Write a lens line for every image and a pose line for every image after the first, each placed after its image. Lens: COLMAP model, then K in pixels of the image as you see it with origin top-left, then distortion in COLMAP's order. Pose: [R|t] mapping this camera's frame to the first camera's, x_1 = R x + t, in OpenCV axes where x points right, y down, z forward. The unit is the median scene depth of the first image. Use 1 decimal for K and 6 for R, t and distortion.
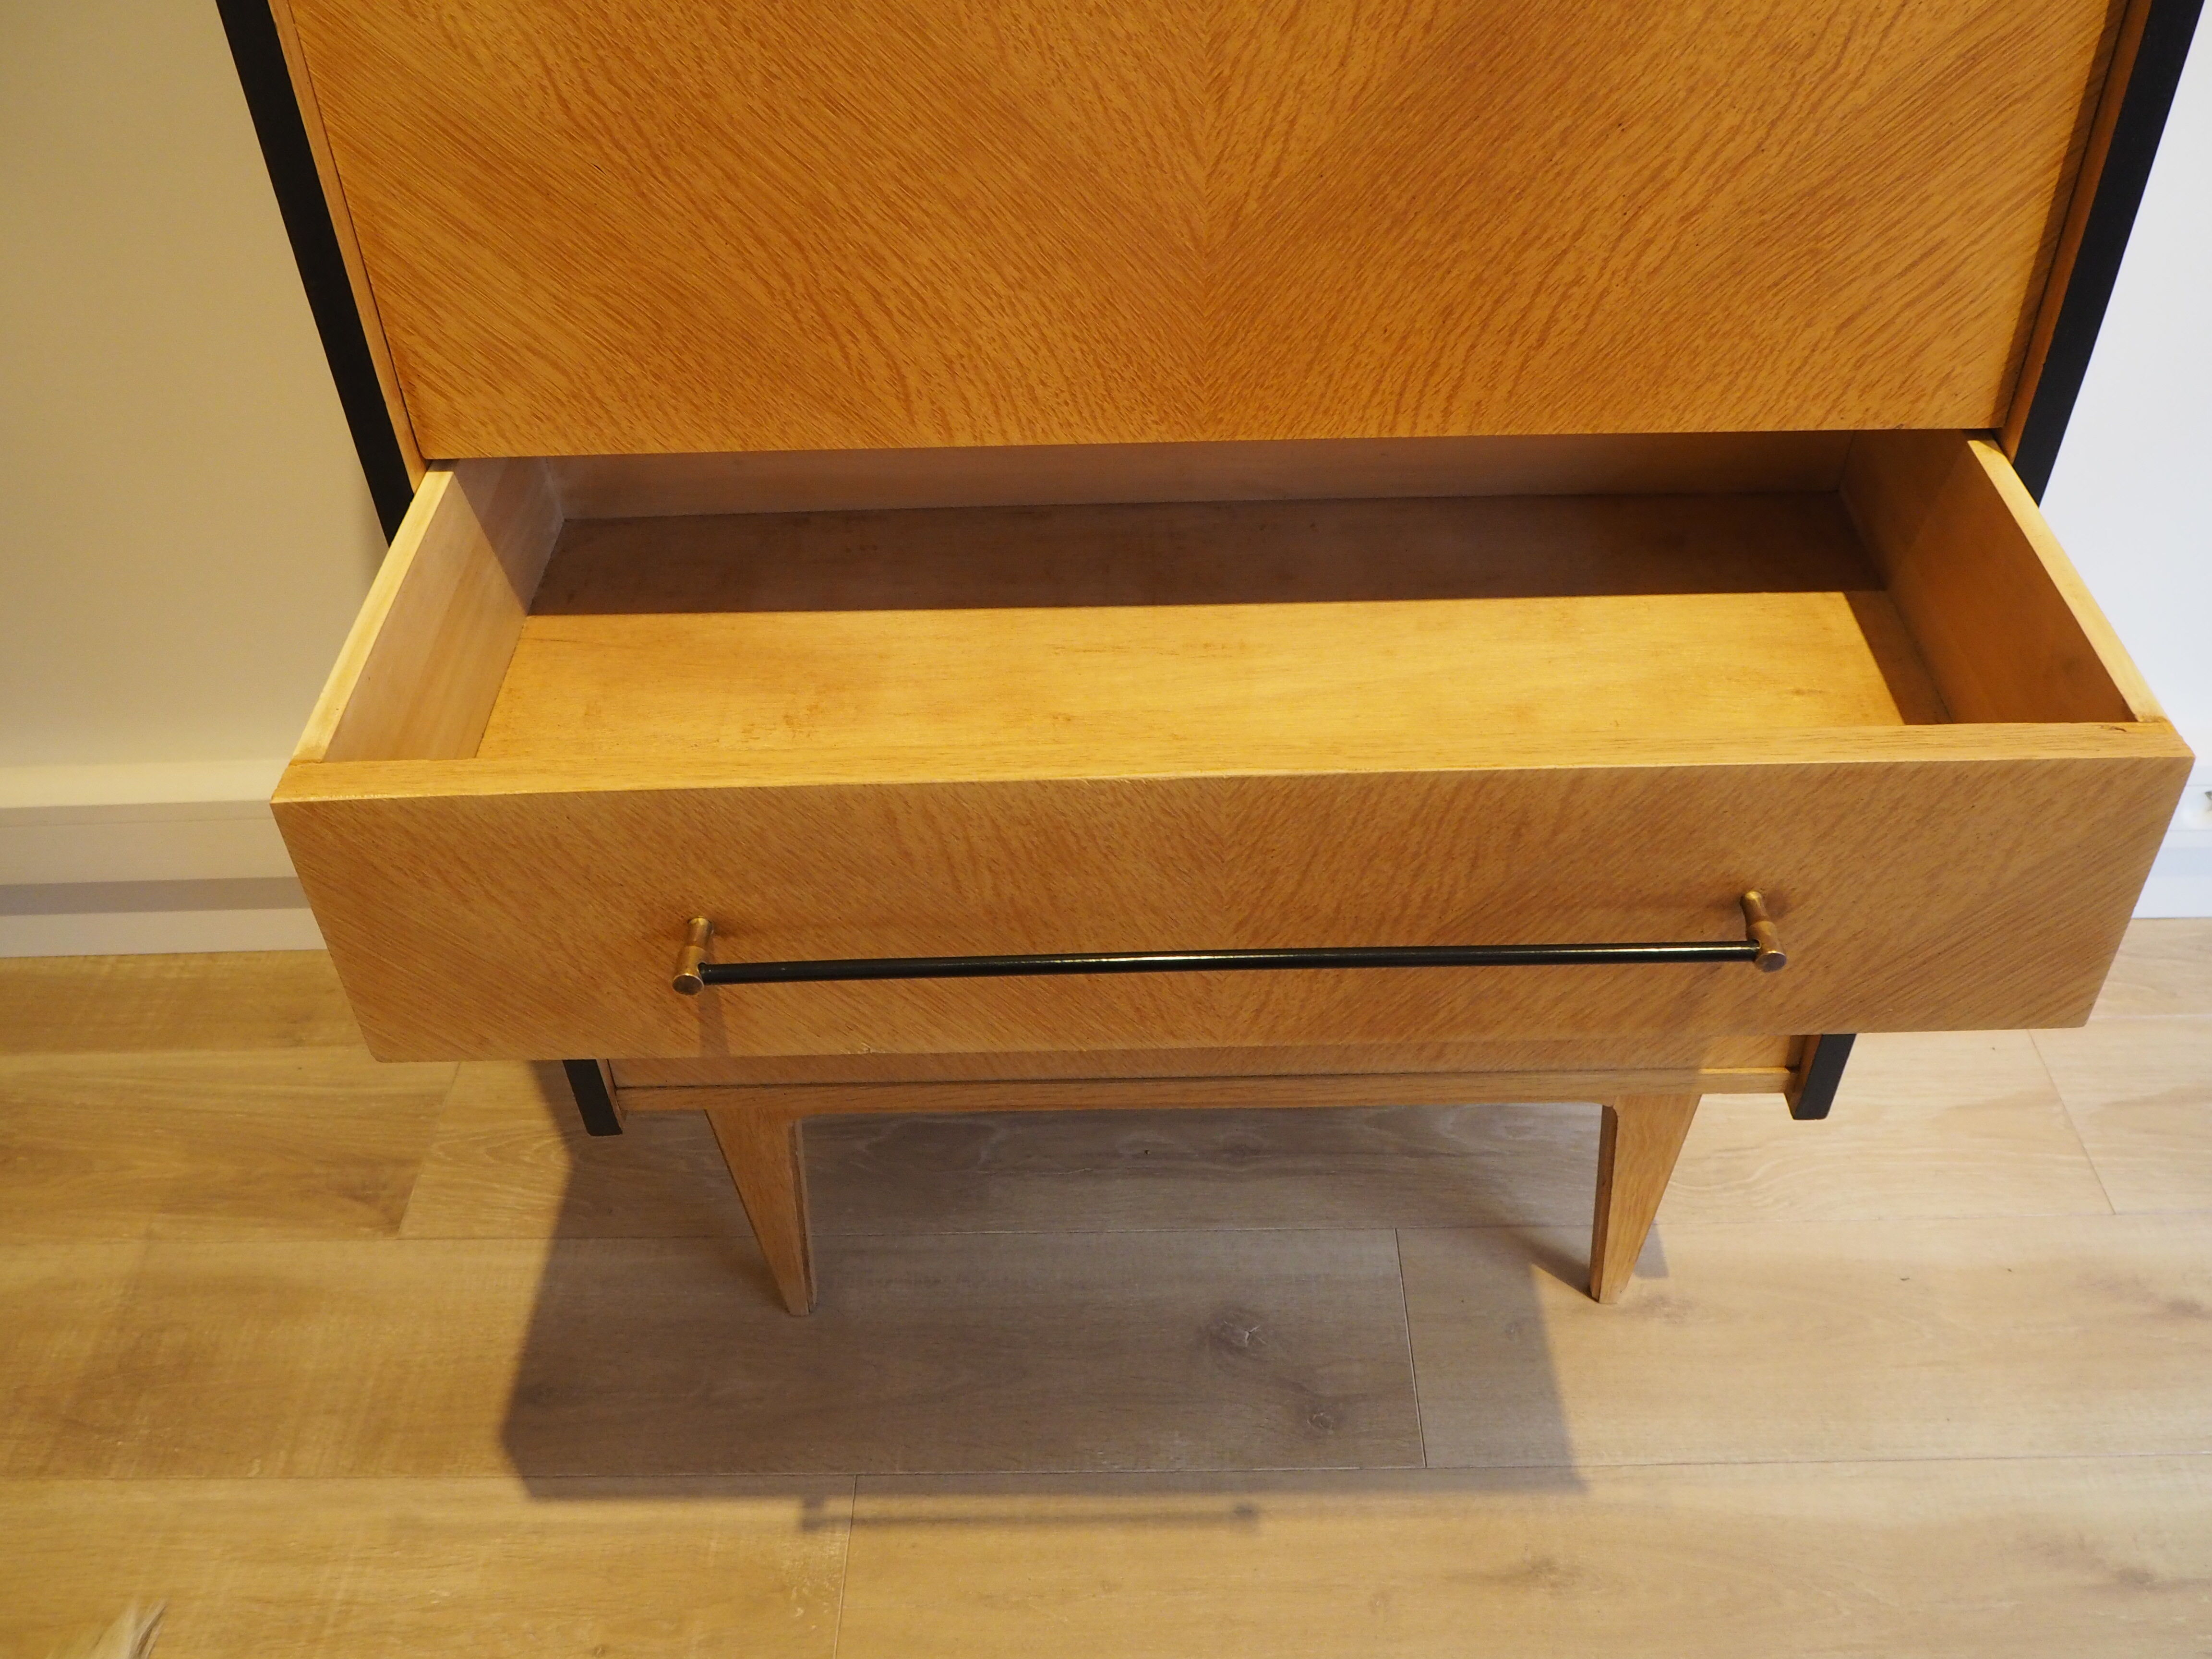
lens RADIAL K [[1884.2, 0, 1105.8], [0, 1884.2, 853.5], [0, 0, 1]] dist [-0.042375, -0.004996]
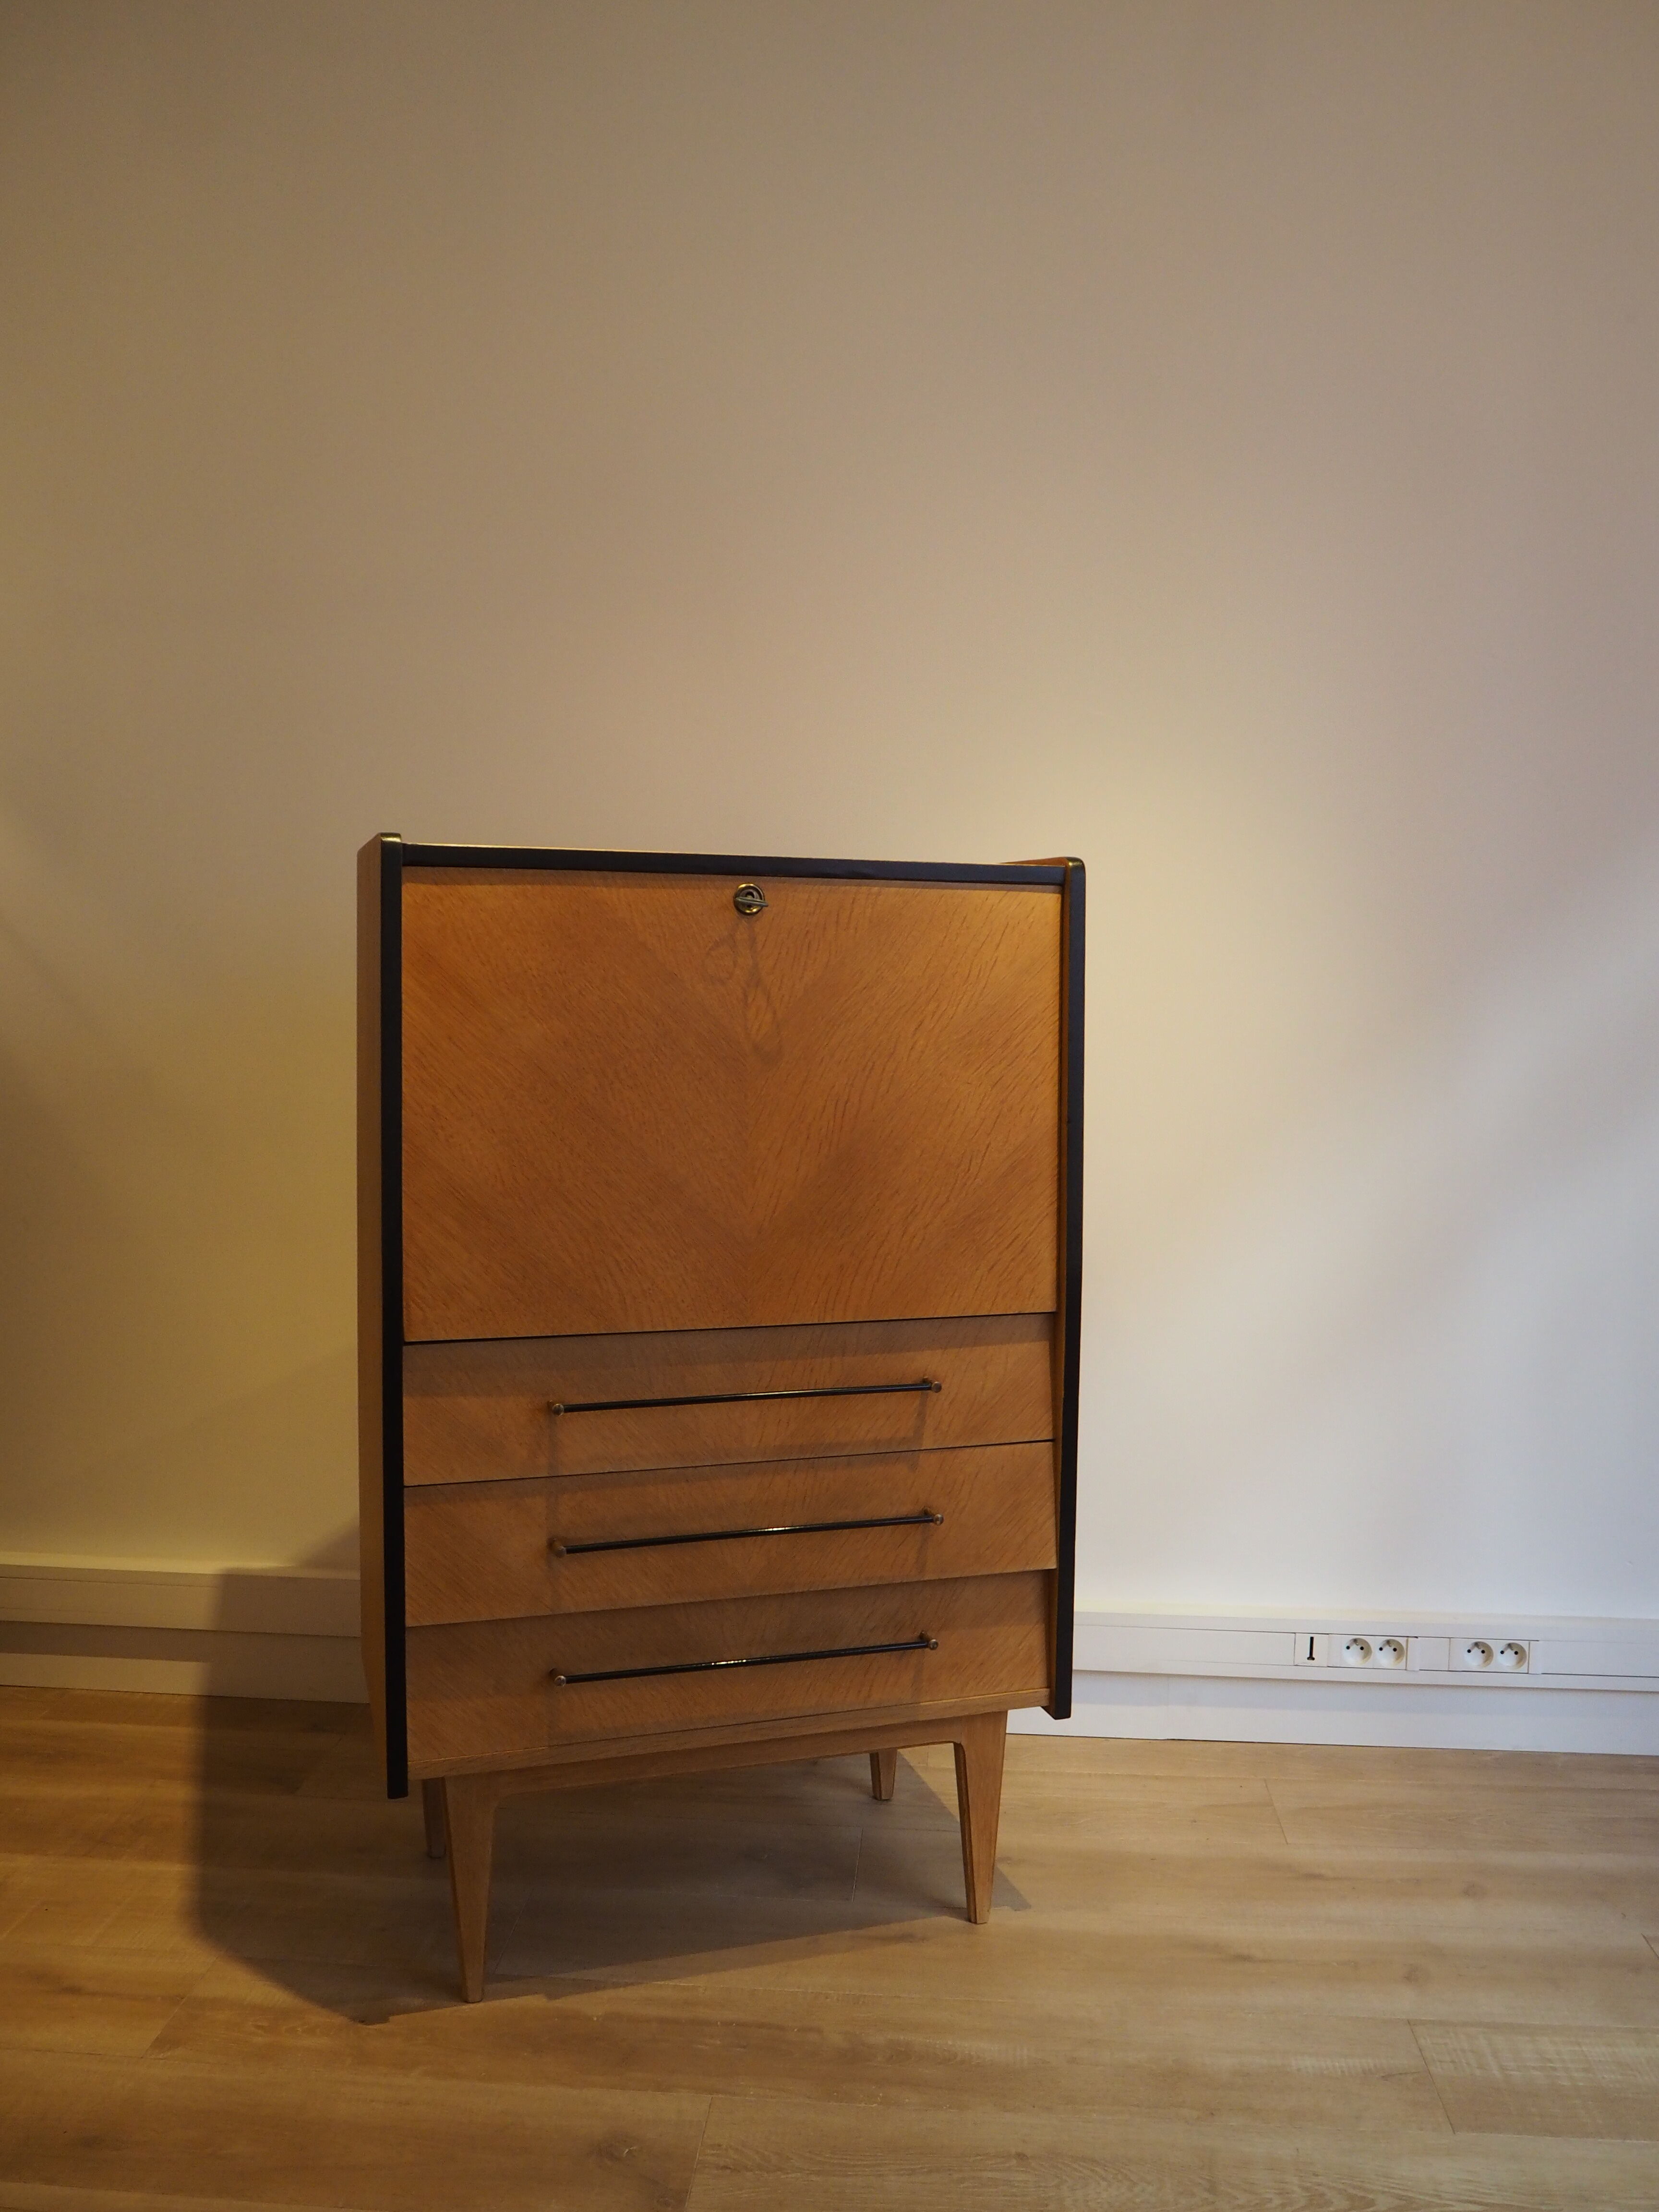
lens RADIAL K [[1884.2, 0, 829.2], [0, 1884.2, 1098.7], [0, 0, 1]] dist [-0.042375, -0.004996]
pose [[0.949290, 0.018081, 0.313881, -0.602105], [0.178311, 0.791293, -0.584860, 0.961354], [-0.258947, 0.611170, 0.747943, -0.972546]]
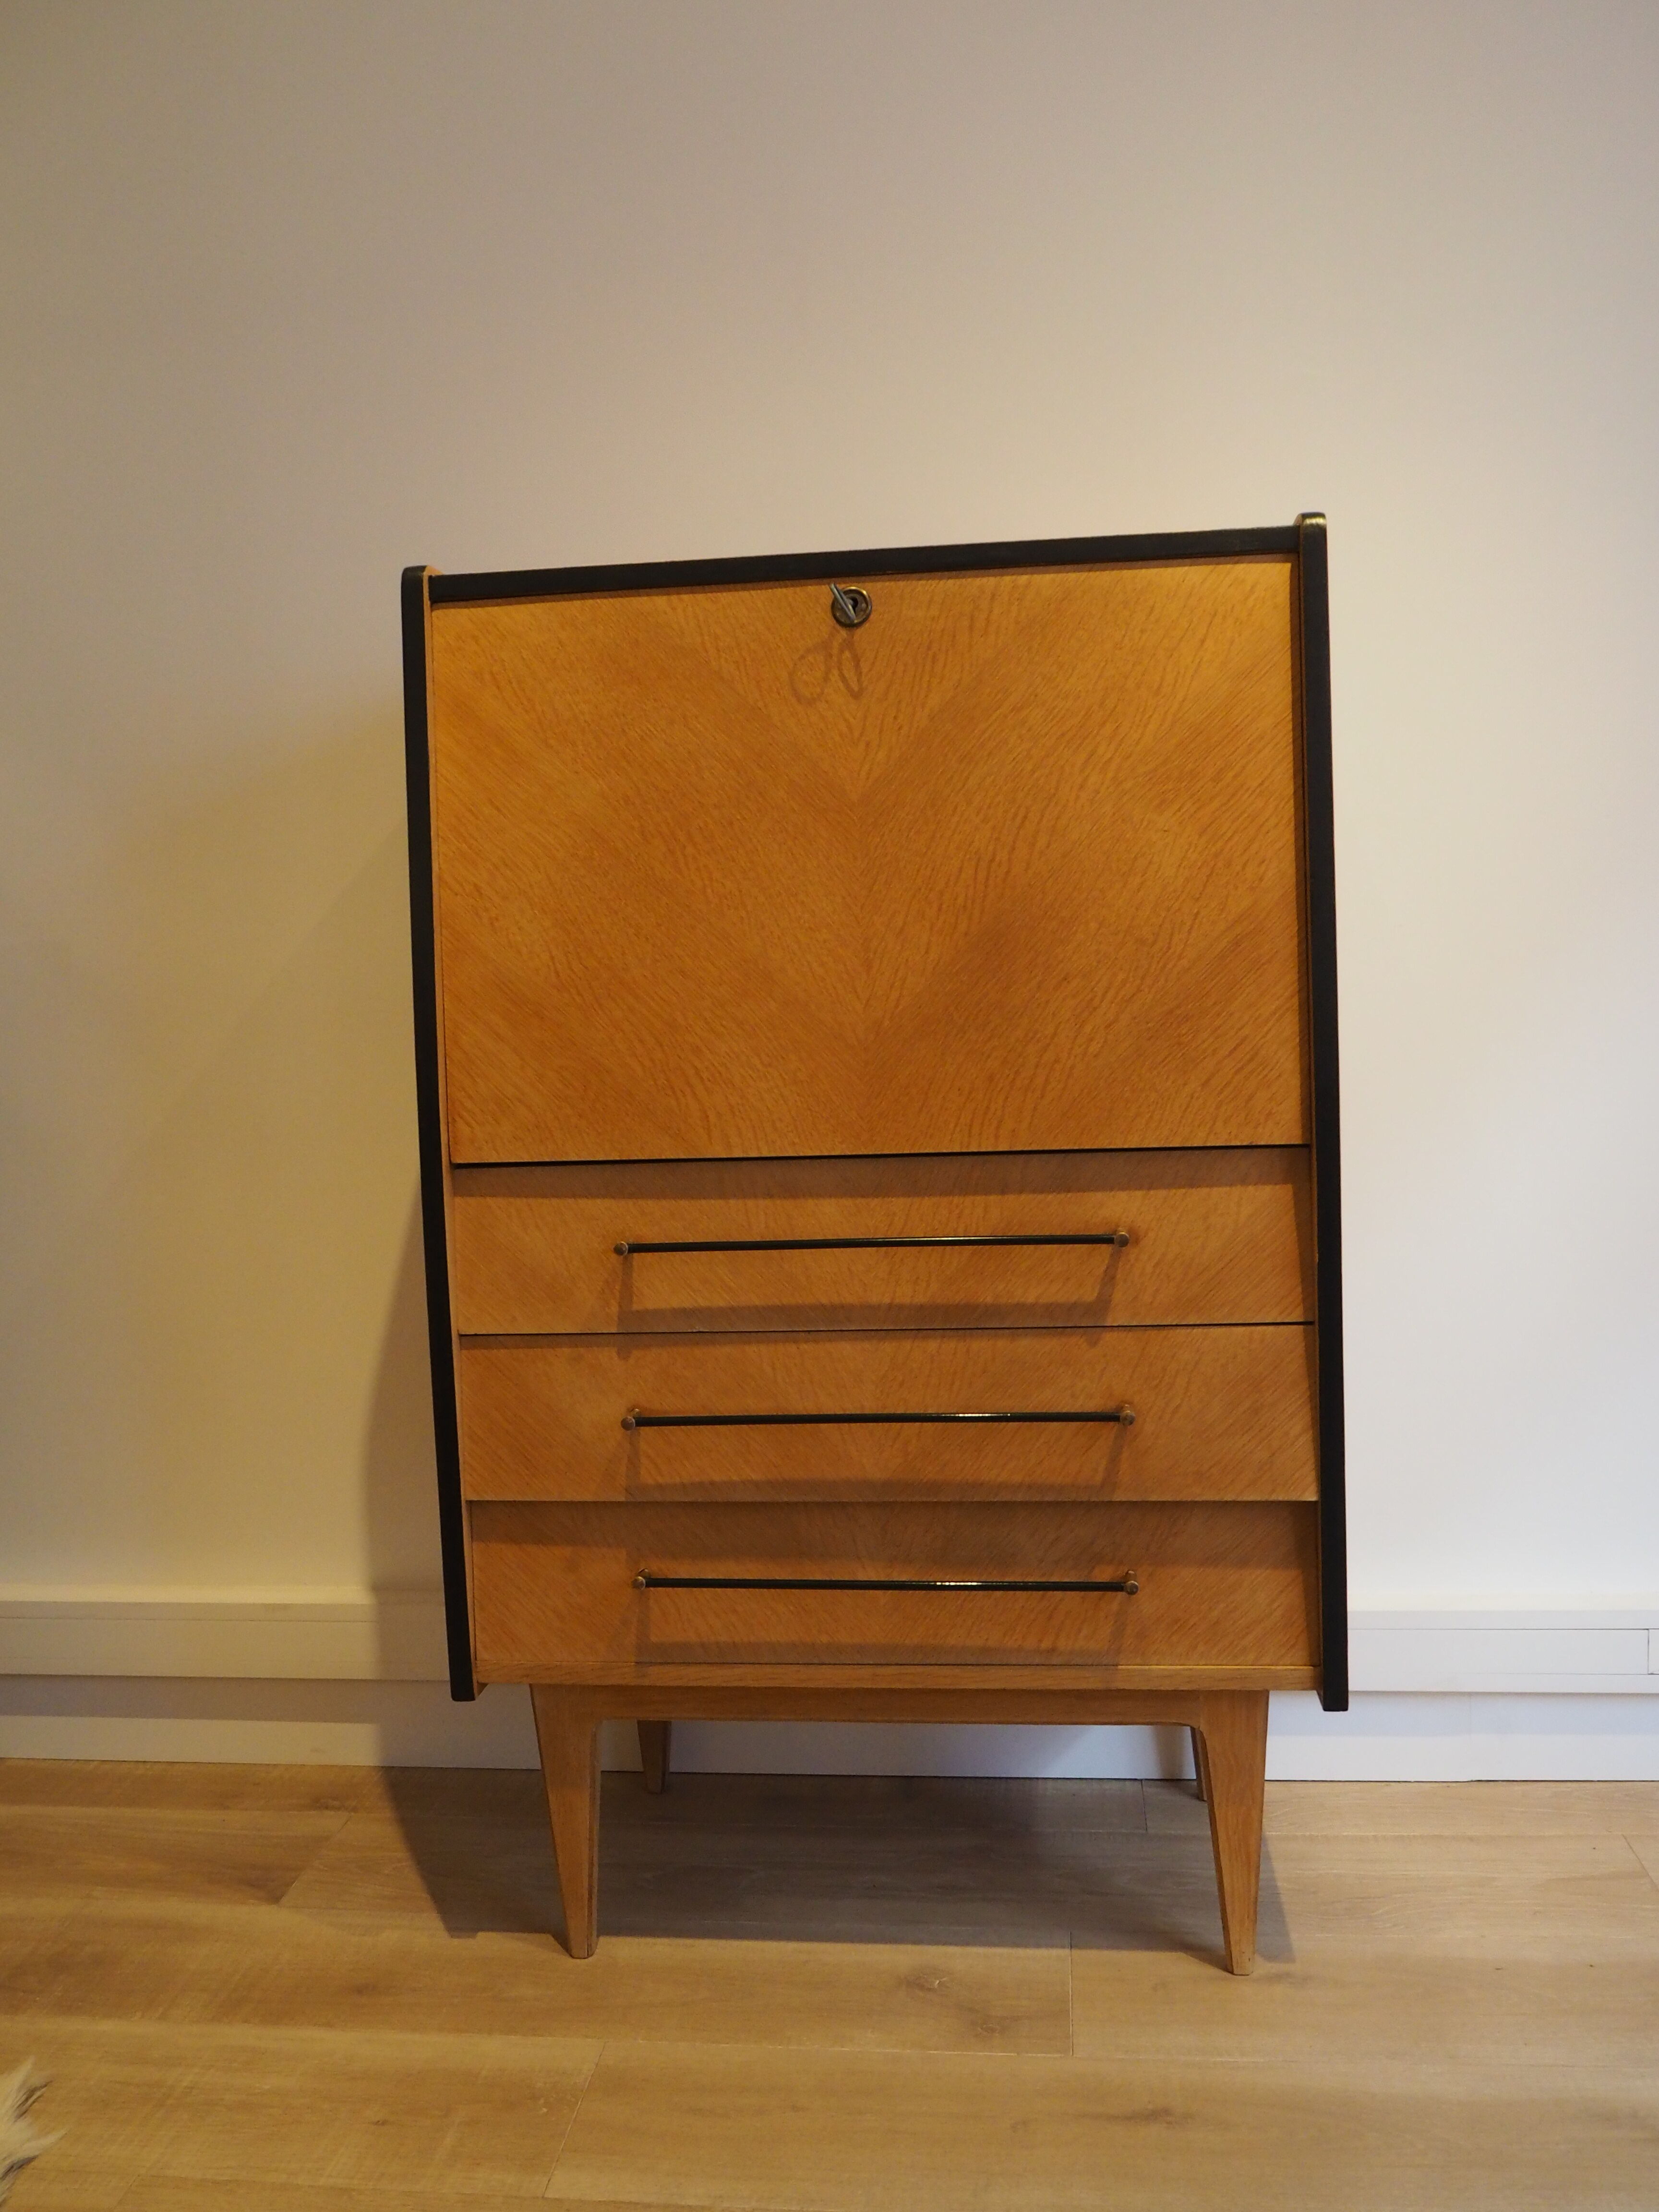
lens RADIAL K [[1884.2, 0, 810.3], [0, 1884.2, 1101.4], [0, 0, 1]] dist [-0.042375, -0.004996]
pose [[0.992765, 0.001569, -0.120067, 0.220870], [-0.074506, 0.792199, -0.605697, 0.870219], [0.094167, 0.610260, 0.786584, -0.492092]]
